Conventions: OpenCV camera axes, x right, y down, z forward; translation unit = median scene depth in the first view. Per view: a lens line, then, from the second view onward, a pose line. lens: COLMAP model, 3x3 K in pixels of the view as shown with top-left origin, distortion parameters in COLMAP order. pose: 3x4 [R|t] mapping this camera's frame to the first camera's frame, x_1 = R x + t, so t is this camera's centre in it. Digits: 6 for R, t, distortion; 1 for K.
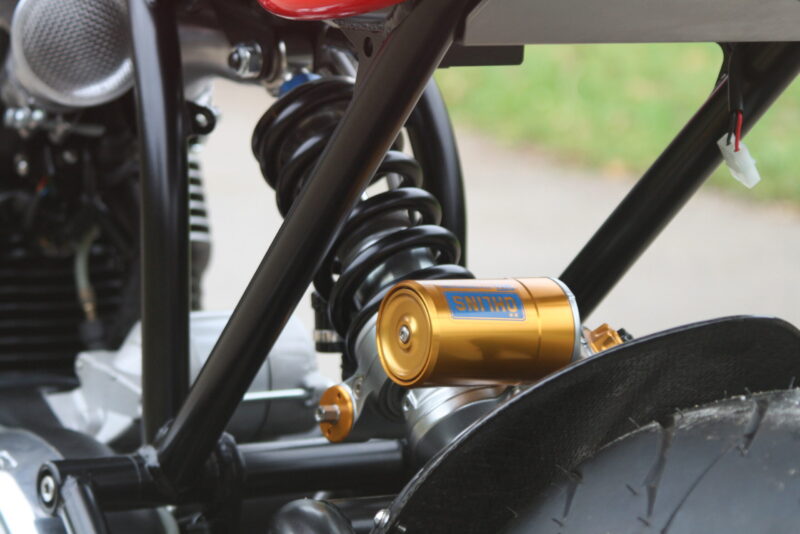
lens RADIAL K [[3381.3, 0, 400.0], [0, 3381.3, 267.0], [0, 0, 1]] dist [0.021570, 0.019165]
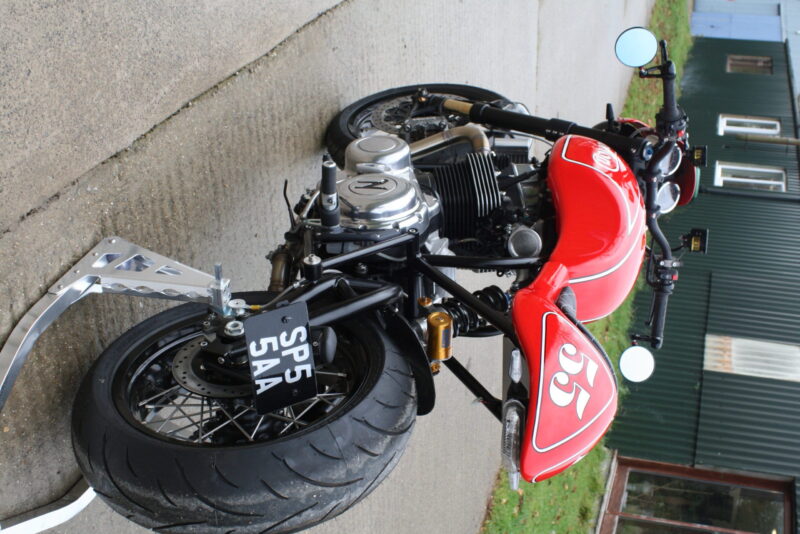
lens RADIAL K [[1024.2, 0, 400.0], [0, 1024.2, 267.0], [0, 0, 1]] dist [-0.164788, 0.087356]
pose [[-0.073761, 0.996028, -0.049882, 0.003909], [-0.993002, -0.068727, 0.096044, -0.042824], [0.092234, 0.056617, 0.994126, -0.247556]]
